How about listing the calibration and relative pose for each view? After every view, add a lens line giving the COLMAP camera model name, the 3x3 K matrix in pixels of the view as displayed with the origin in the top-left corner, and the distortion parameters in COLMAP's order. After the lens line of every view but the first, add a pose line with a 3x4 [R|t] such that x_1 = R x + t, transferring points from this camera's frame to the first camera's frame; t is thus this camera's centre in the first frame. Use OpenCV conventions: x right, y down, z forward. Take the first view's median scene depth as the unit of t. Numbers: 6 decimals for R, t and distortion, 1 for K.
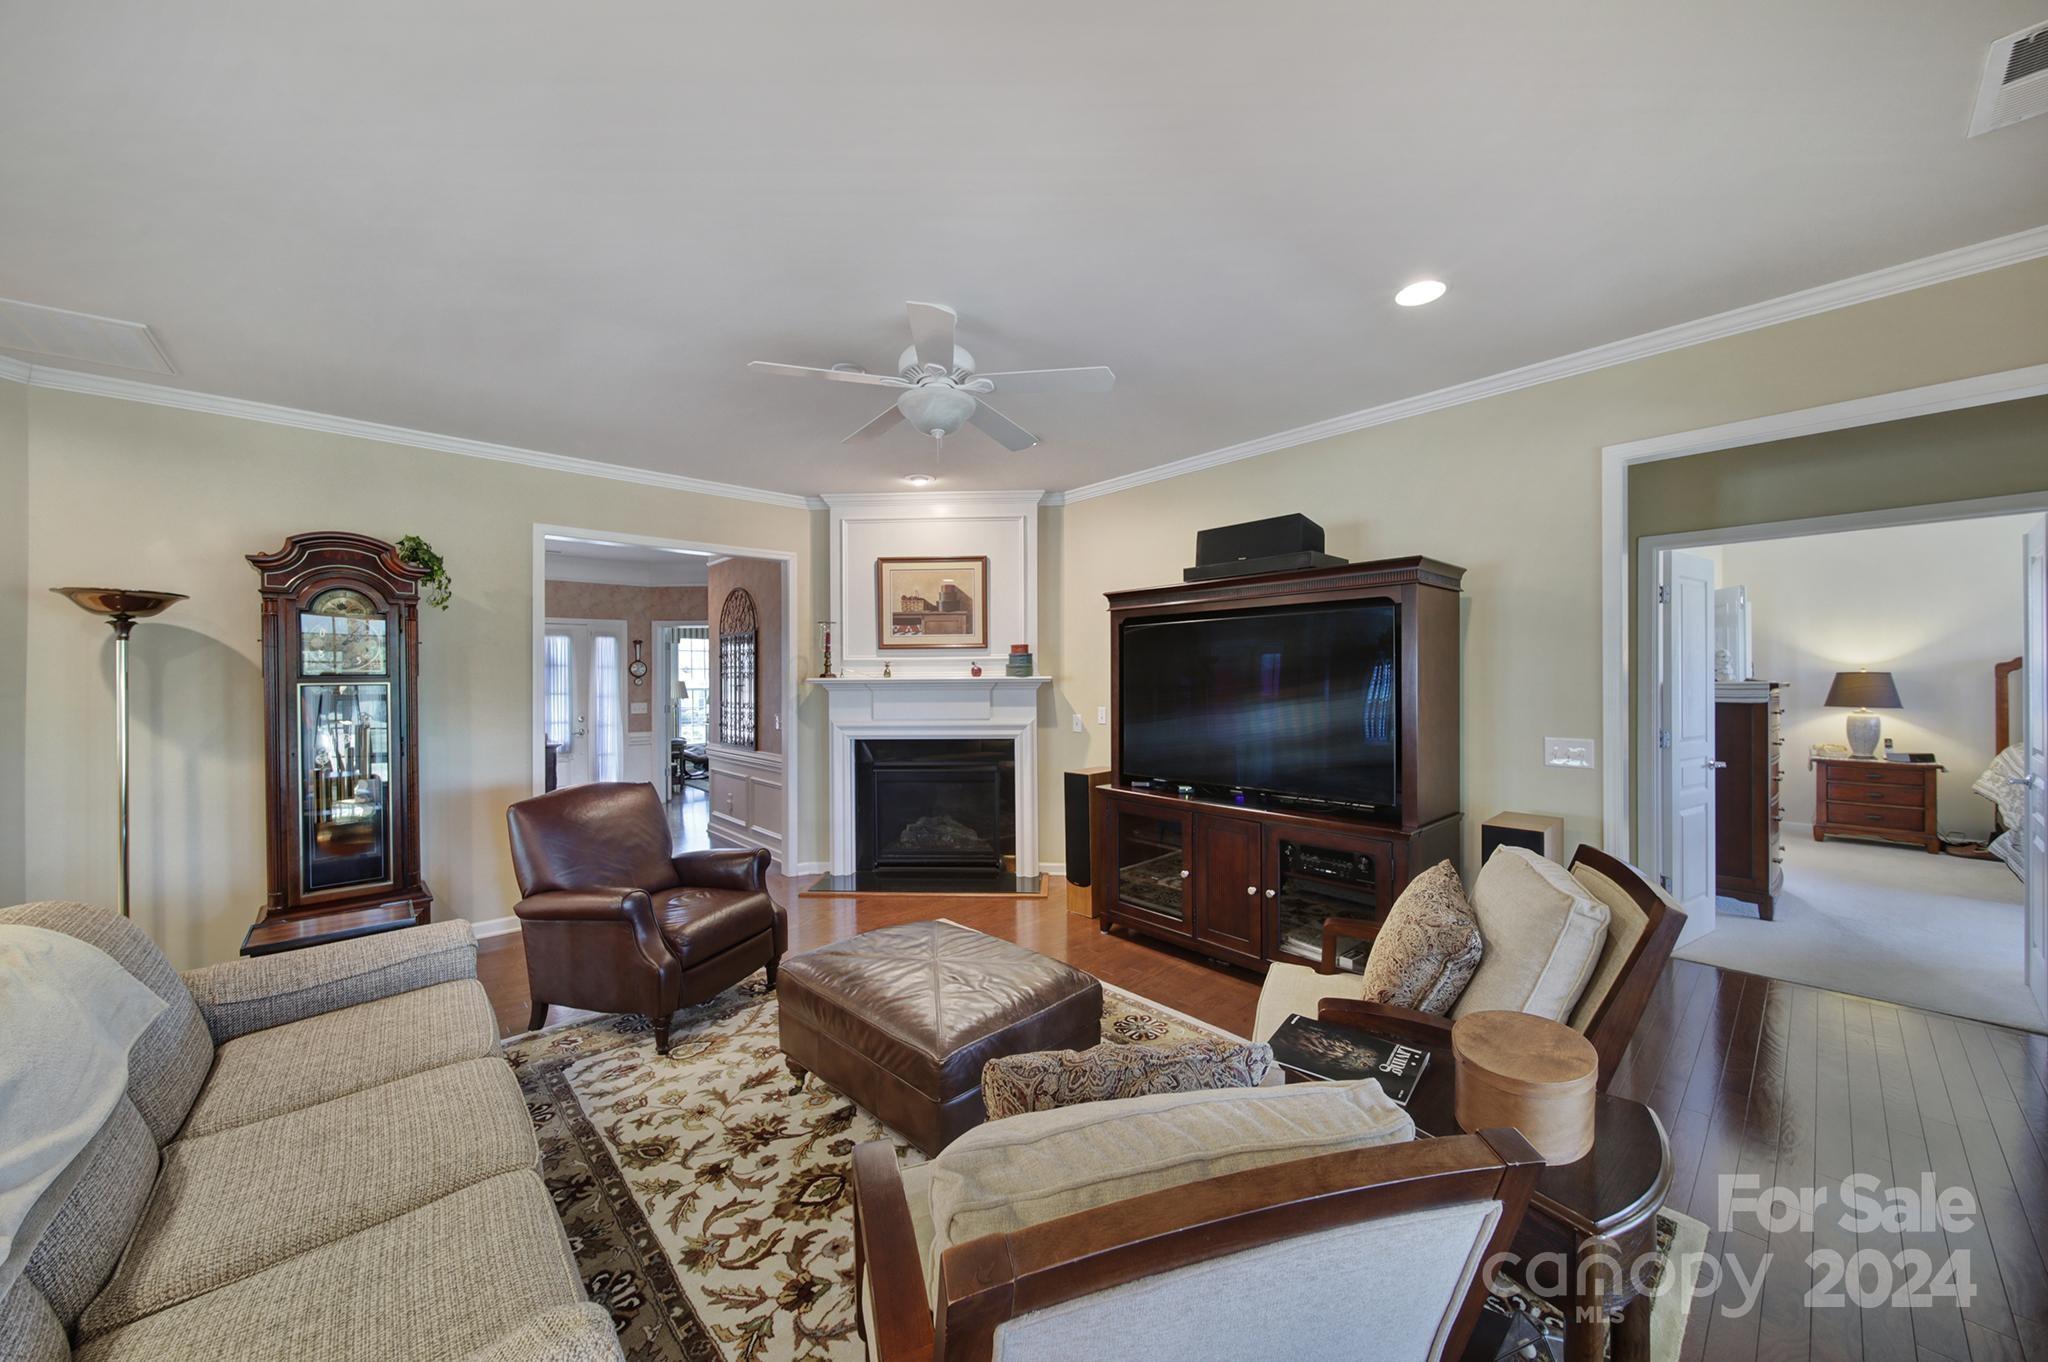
lens RADIAL K [[728.5, 0, 1024.6], [0, 728.5, 682.3], [0, 0, 1]] dist [-0.001178, -0.000304]
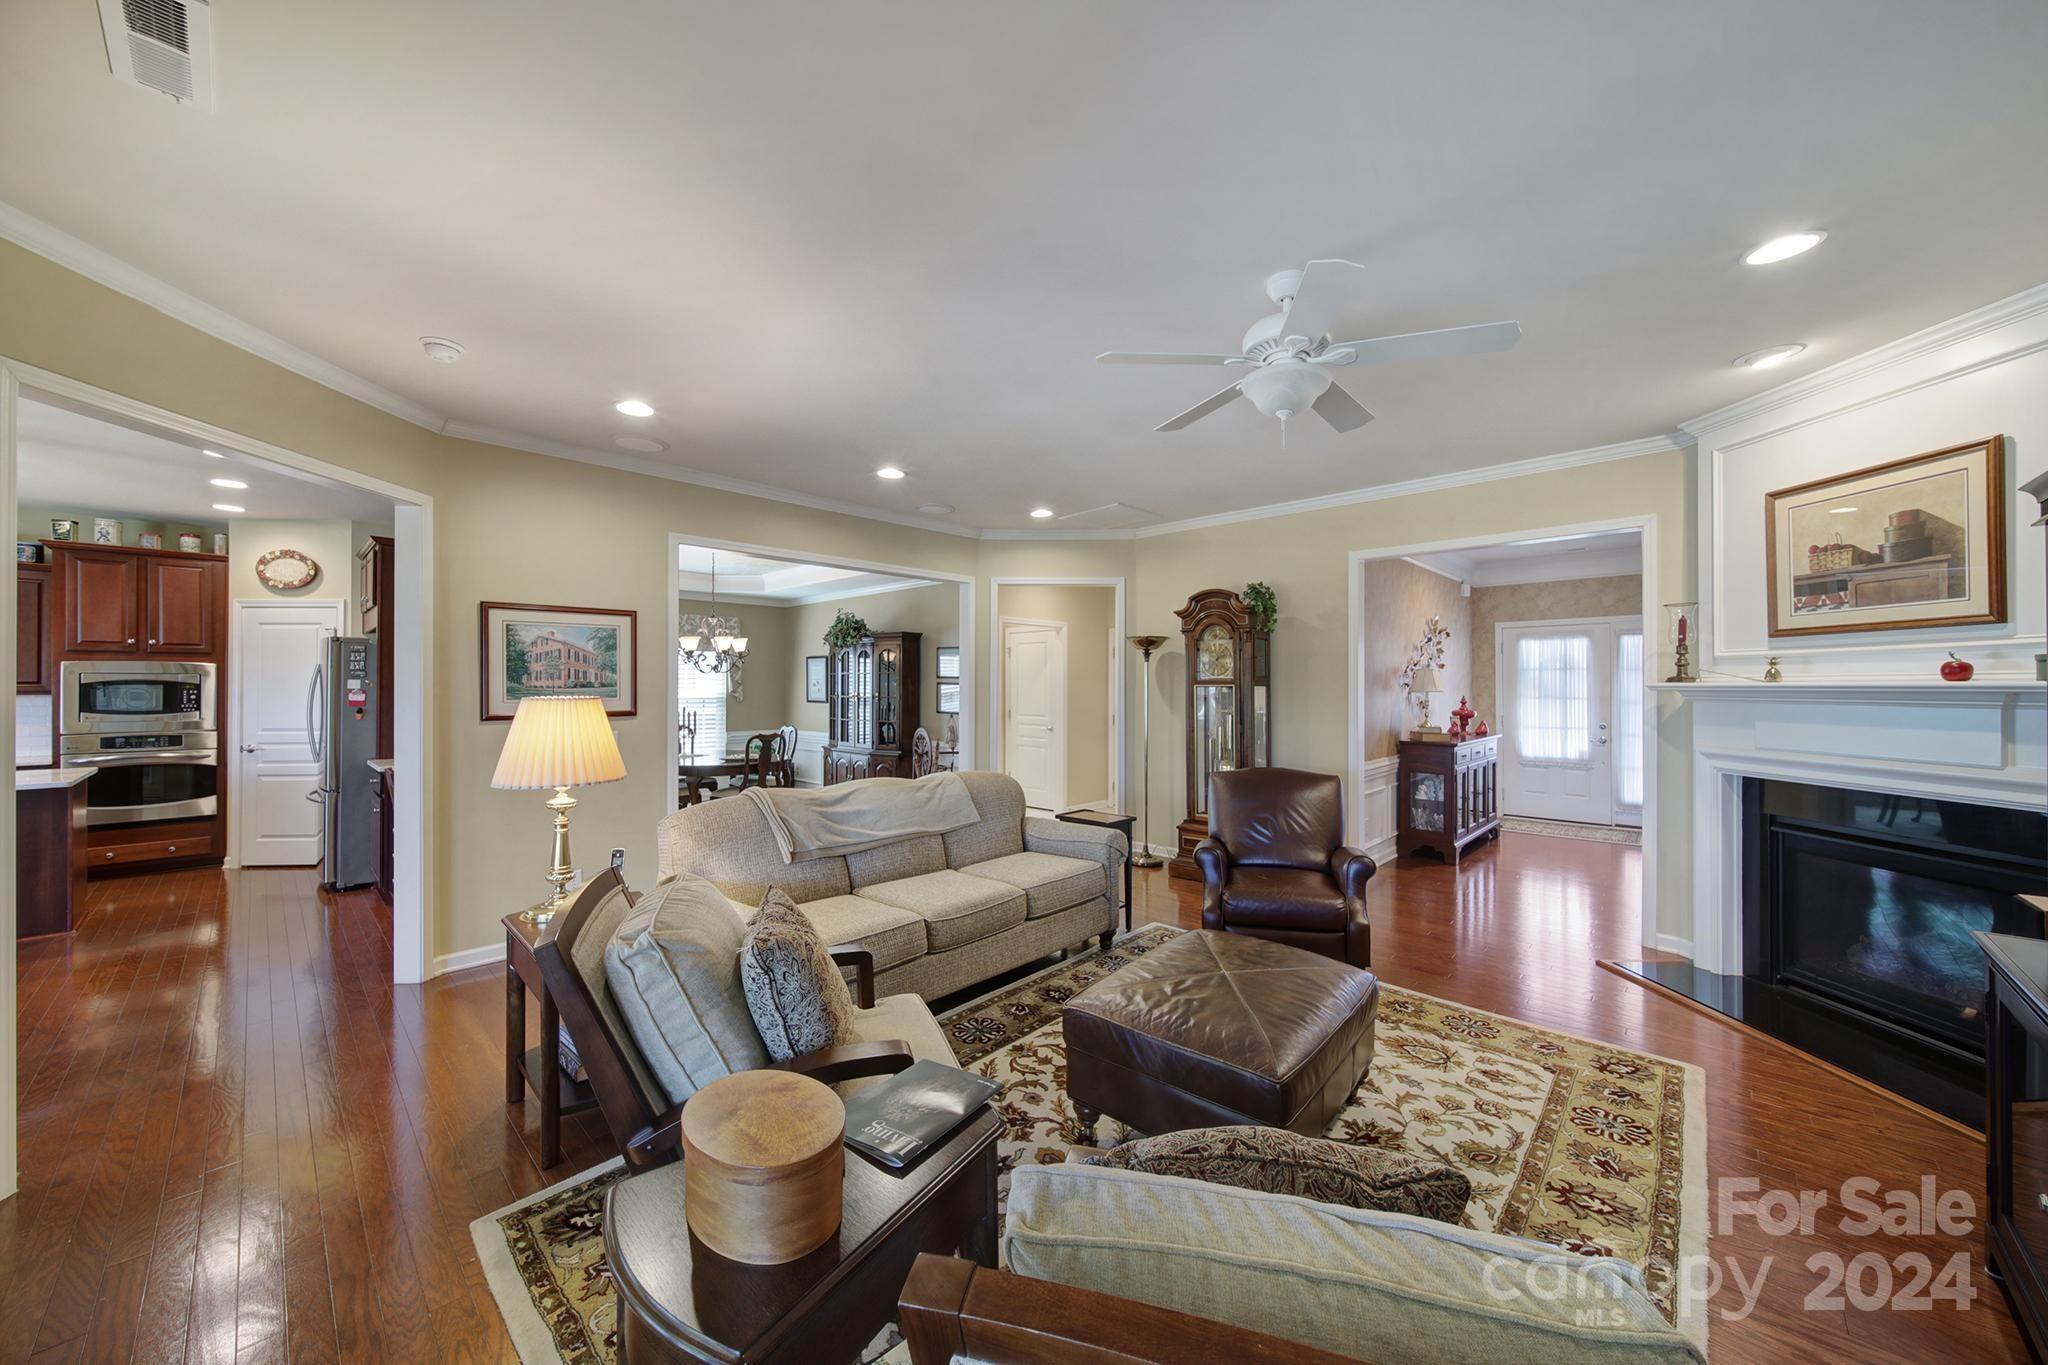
lens RADIAL K [[728.5, 0, 1026.5], [0, 728.5, 684.3], [0, 0, 1]] dist [-0.001178, -0.000304]
pose [[0.070295, 0.005304, -0.997512, 0.387467], [-0.007371, 0.999961, 0.004798, -0.002925], [0.997499, 0.007015, 0.070332, 0.312042]]
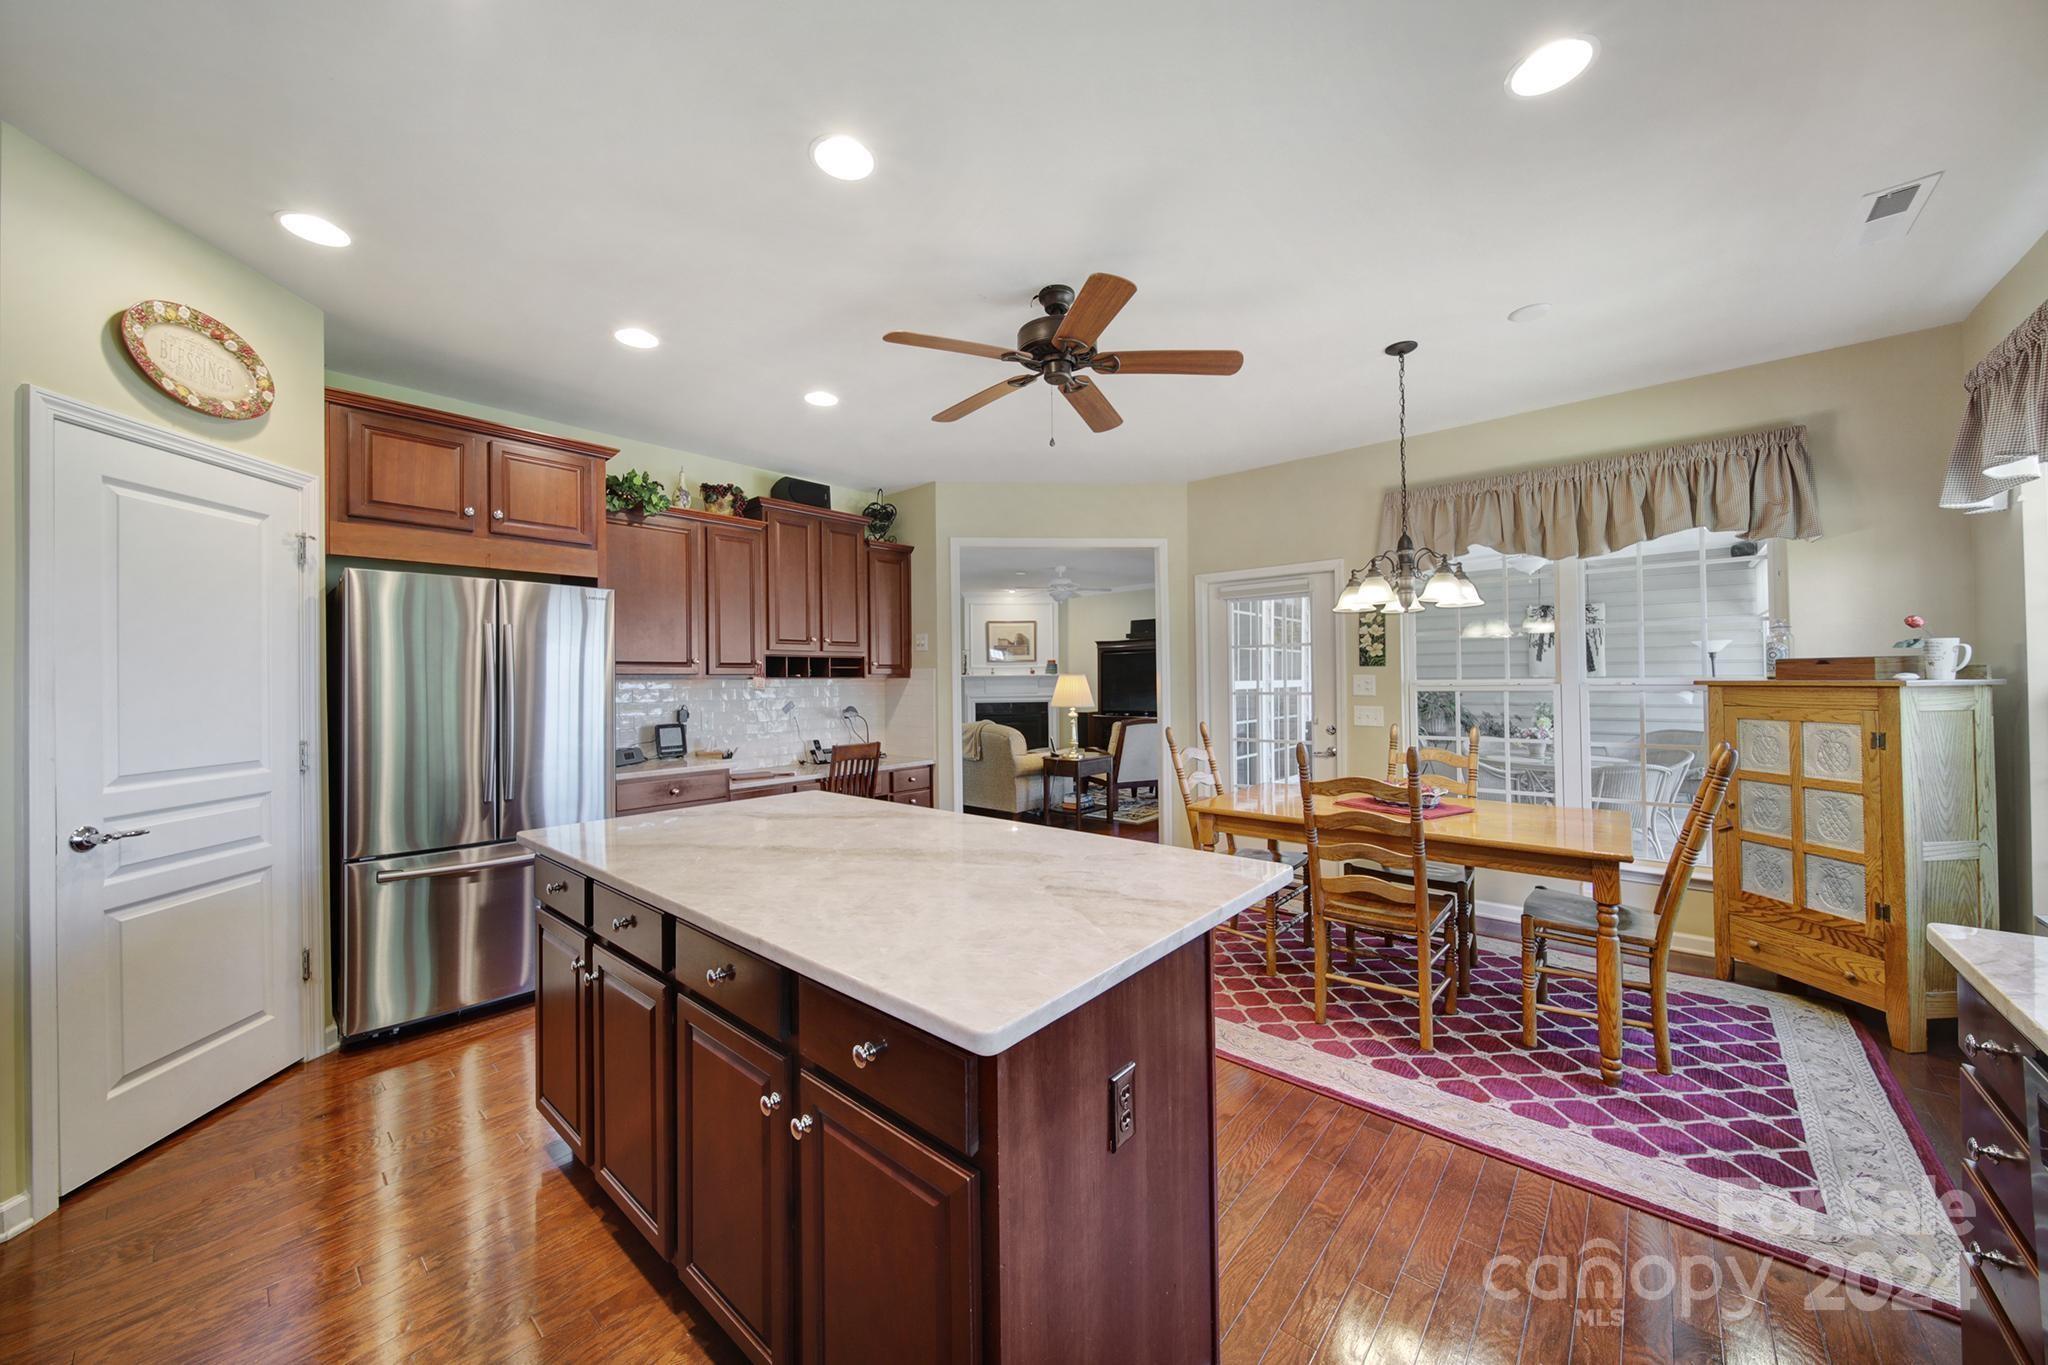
lens RADIAL K [[728.5, 0, 1004.1], [0, 728.5, 672.2], [0, 0, 1]] dist [-0.001178, -0.000304]
pose [[0.995281, -0.003562, 0.096970, -0.367651], [0.005668, 0.999754, -0.021450, 0.033270], [-0.096870, 0.021899, 0.995056, -1.223947]]
